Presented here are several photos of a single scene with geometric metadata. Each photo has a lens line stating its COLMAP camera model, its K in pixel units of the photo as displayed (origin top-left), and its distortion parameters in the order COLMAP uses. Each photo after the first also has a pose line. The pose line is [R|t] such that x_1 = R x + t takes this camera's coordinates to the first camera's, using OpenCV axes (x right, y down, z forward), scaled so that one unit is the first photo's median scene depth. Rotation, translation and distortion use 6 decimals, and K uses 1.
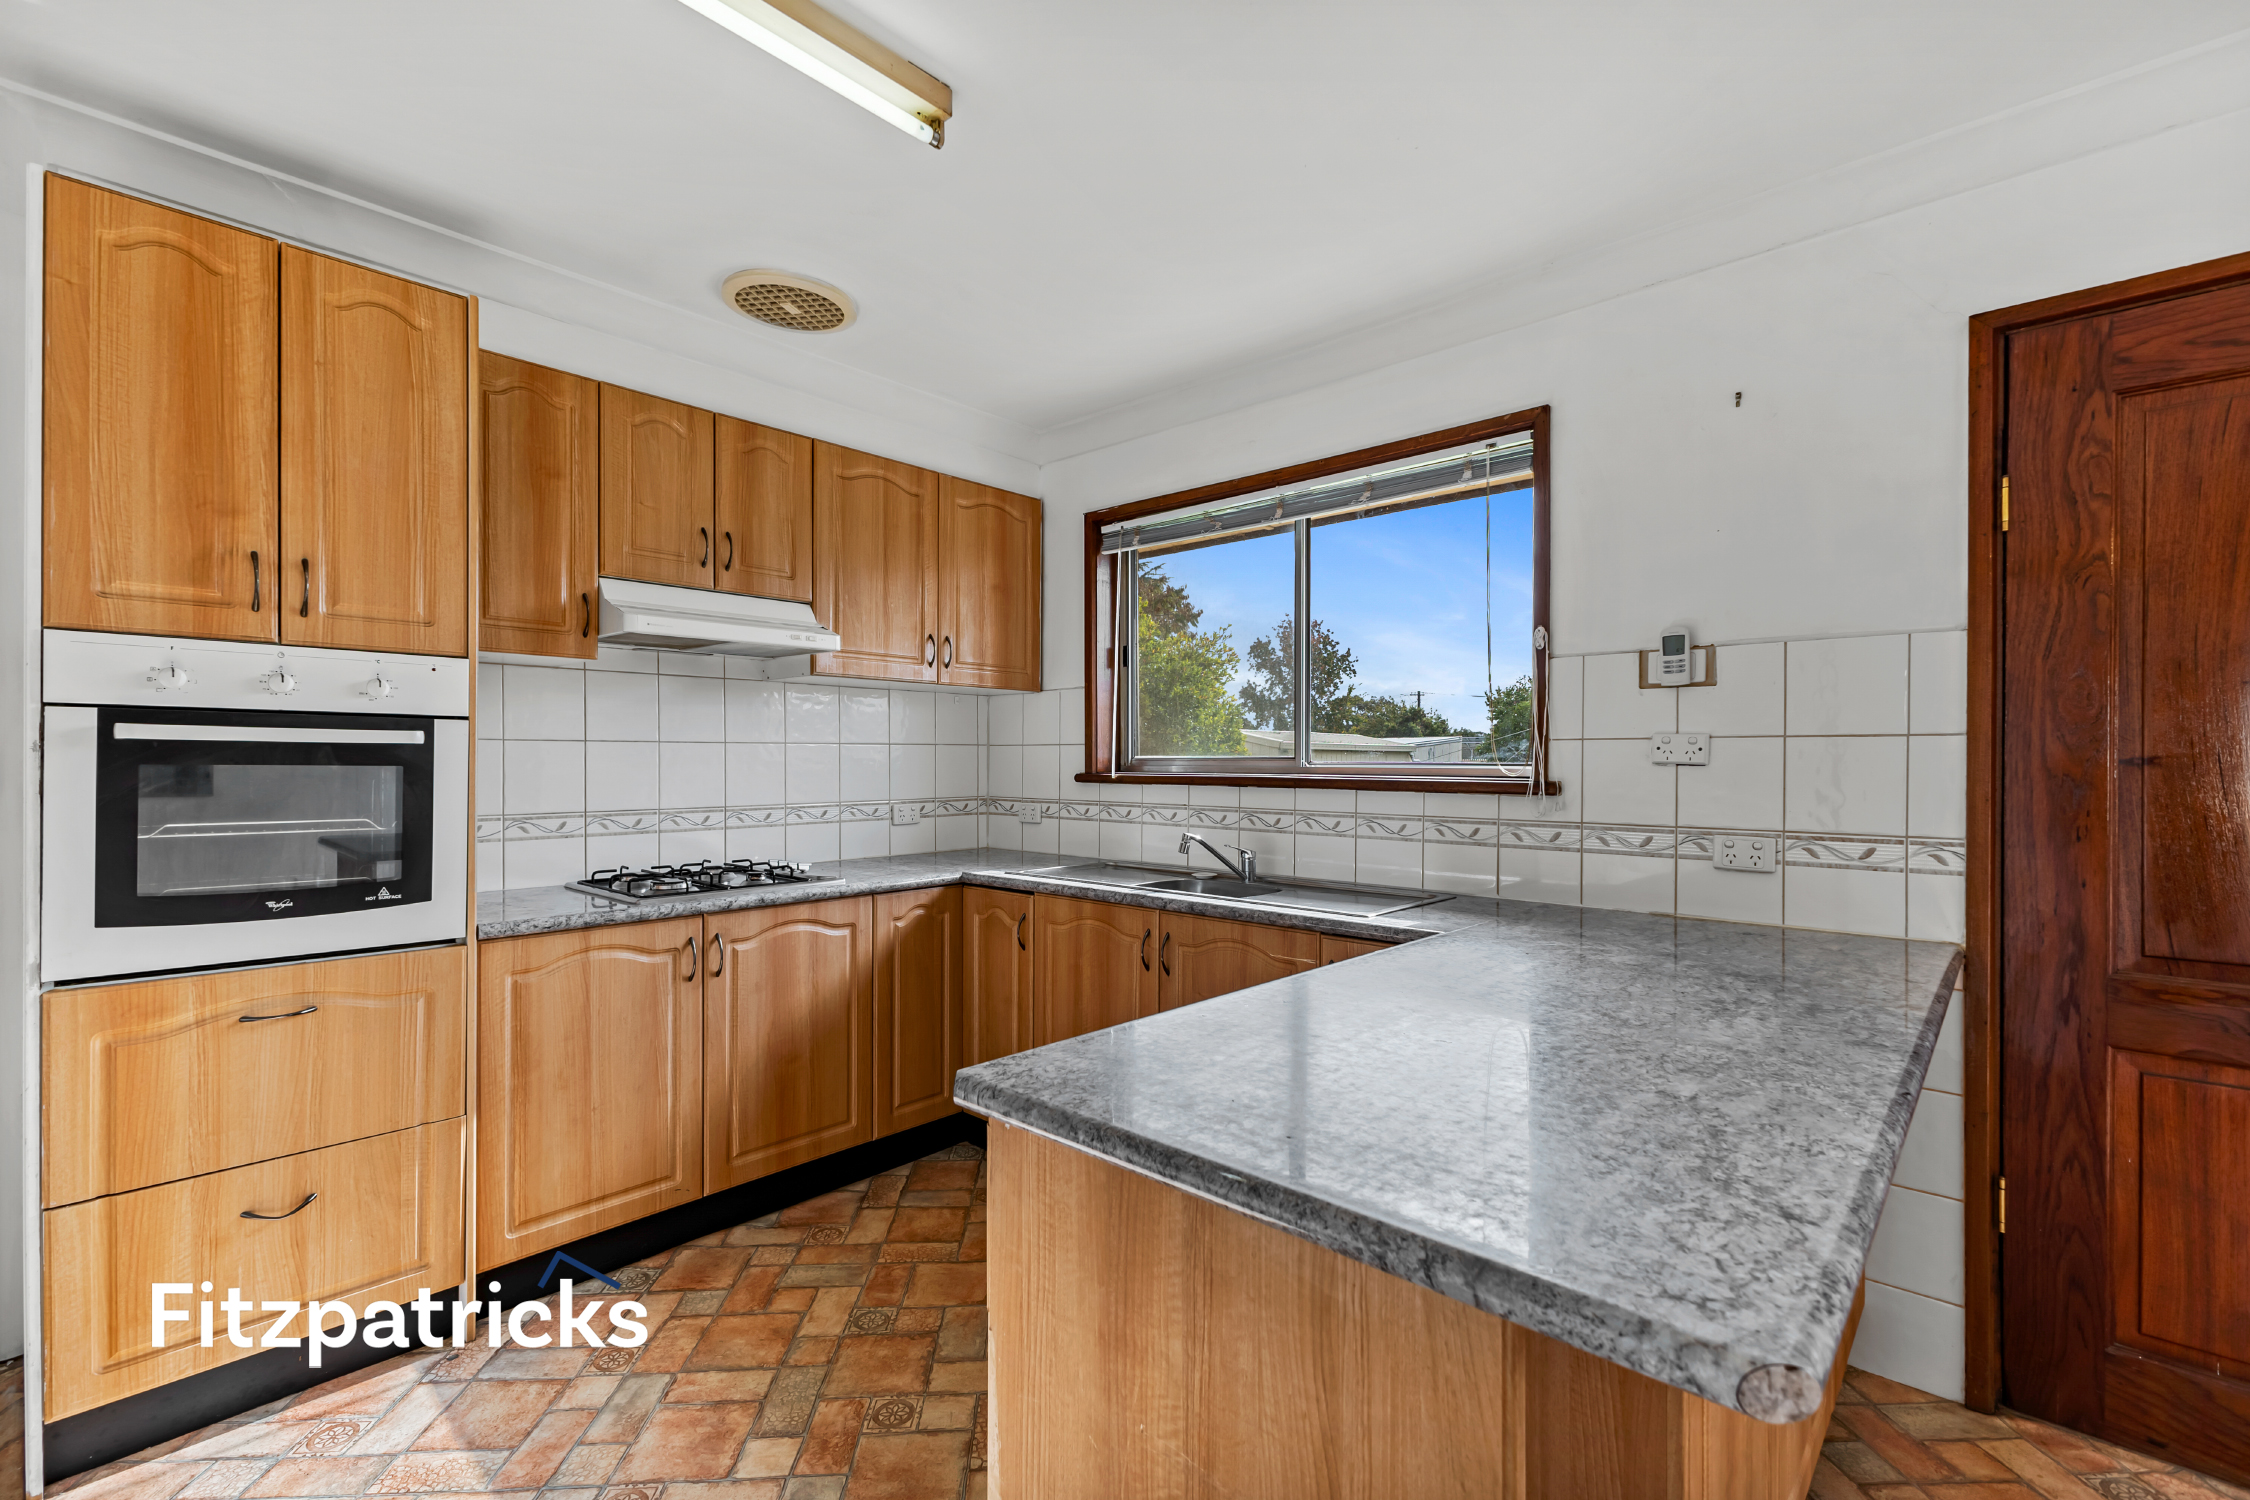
lens RADIAL K [[972.7, 0, 1200.0], [0, 972.7, 757.3], [0, 0, 1]] dist [0.003261, -0.002470]
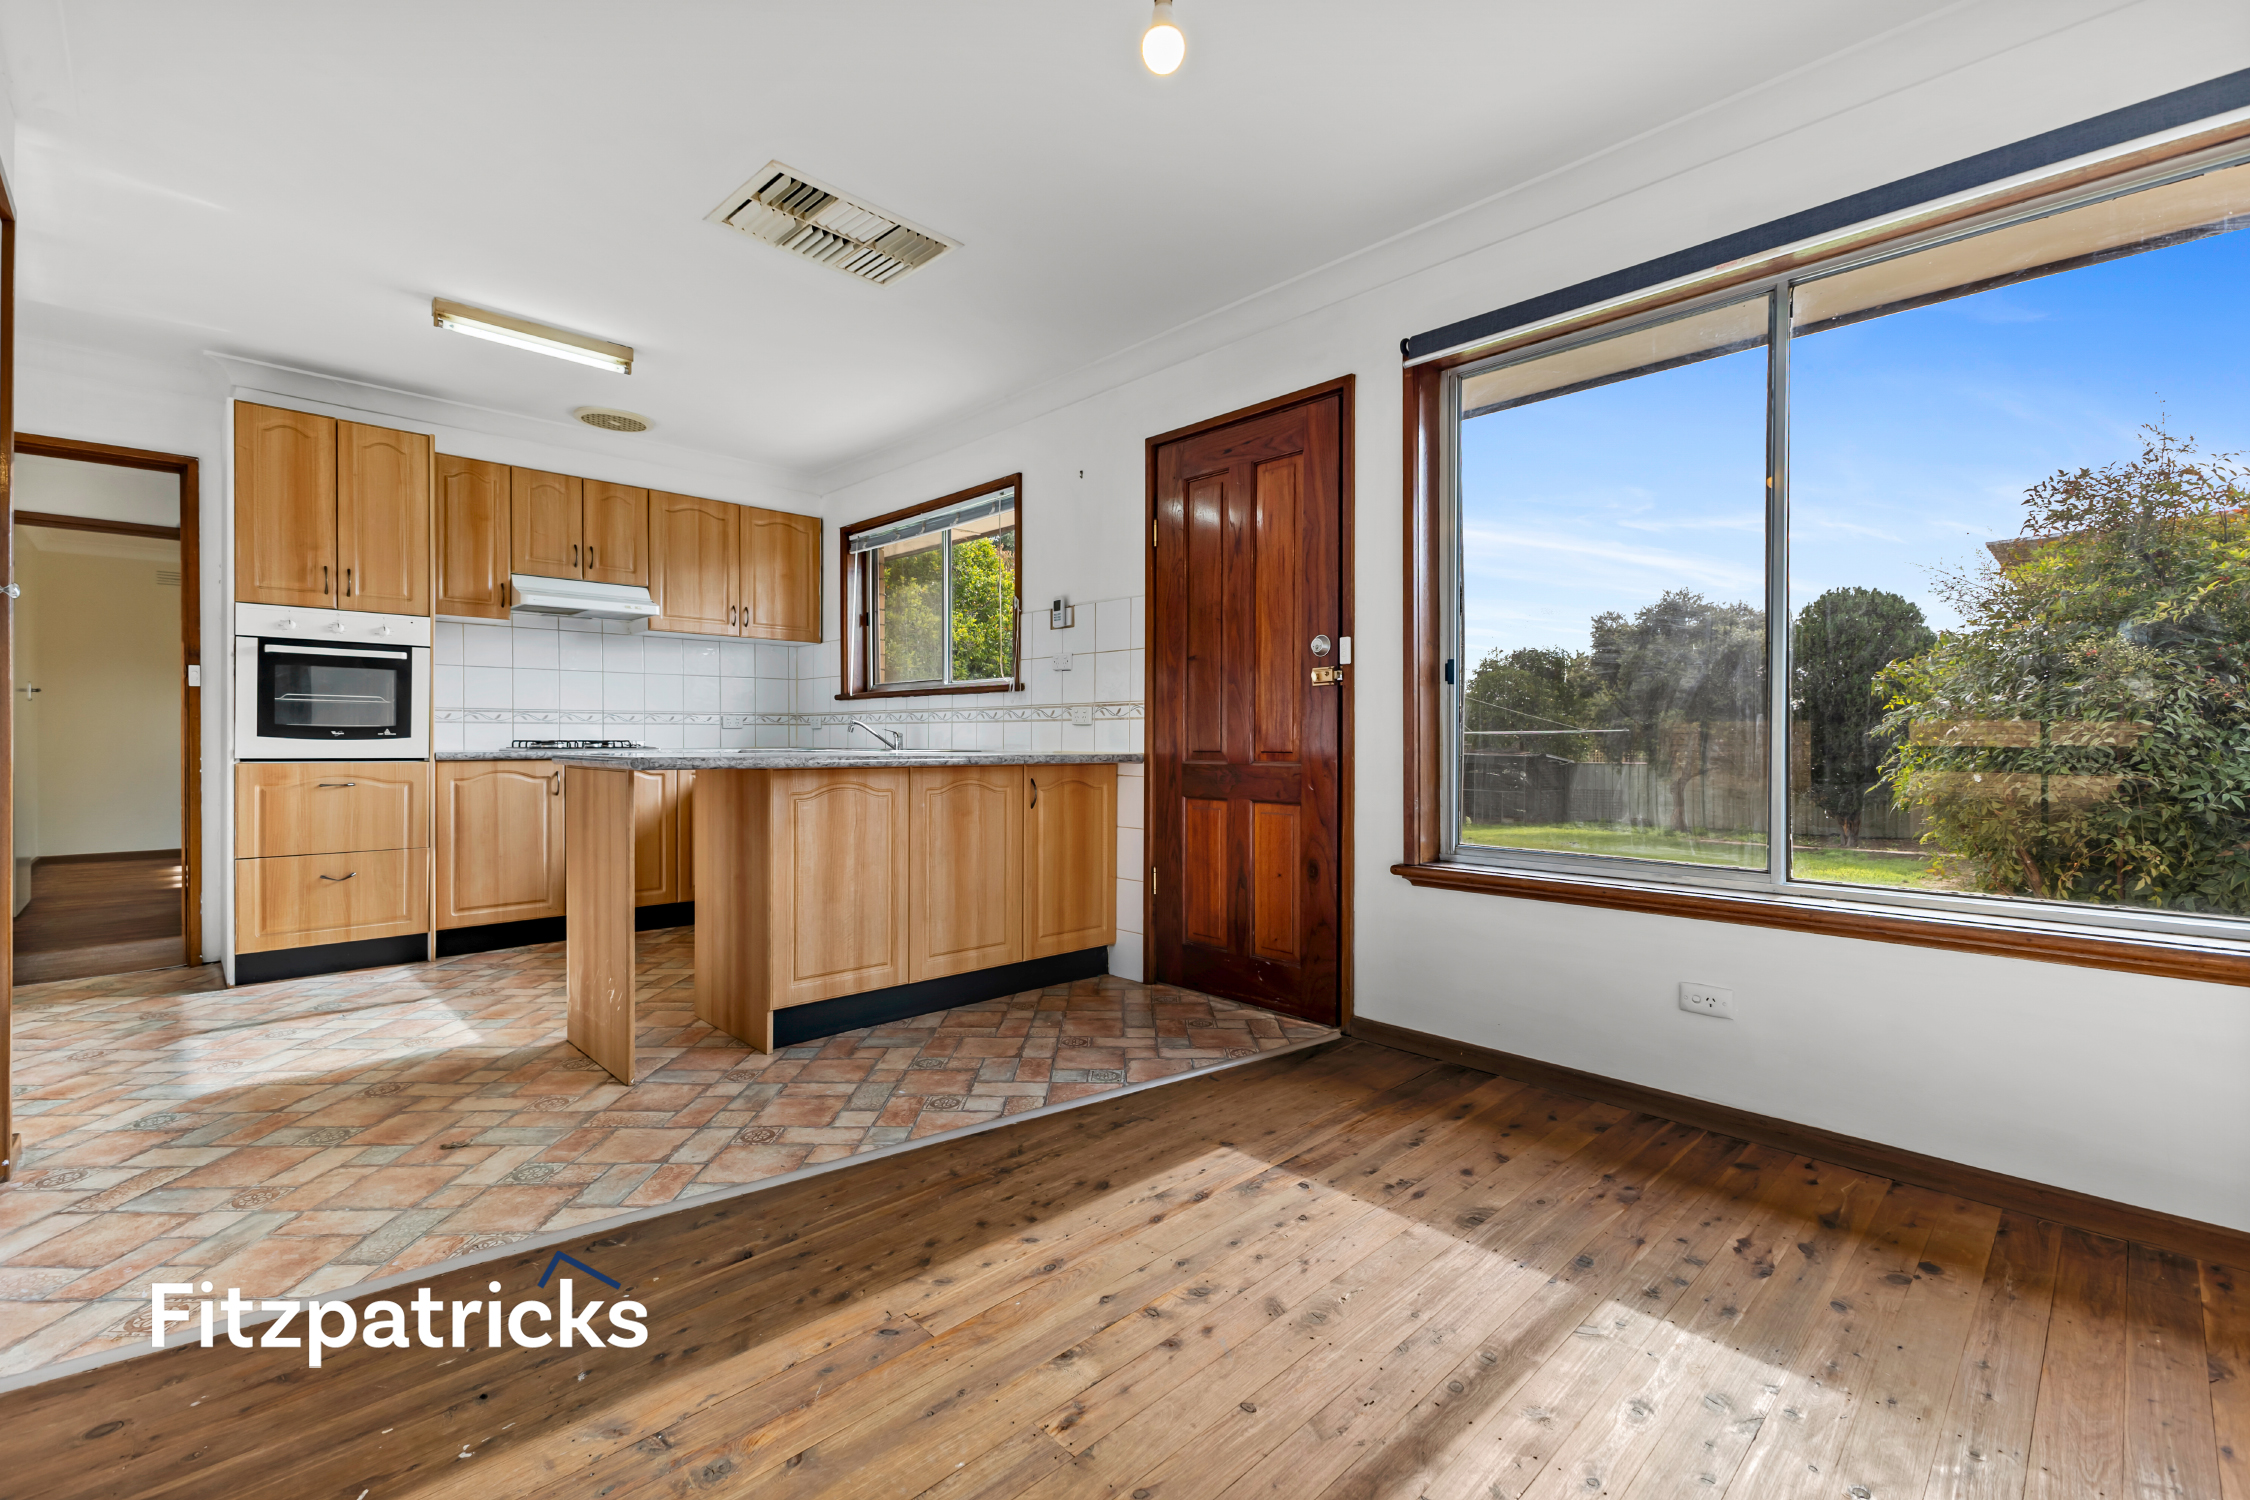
lens RADIAL K [[972.7, 0, 1199.9], [0, 972.7, 736.8], [0, 0, 1]] dist [0.003261, -0.002470]
pose [[0.998765, -0.001877, -0.049651, 0.785080], [0.001954, 0.999997, 0.001496, 0.122196], [0.049648, -0.001592, 0.998766, -0.776863]]
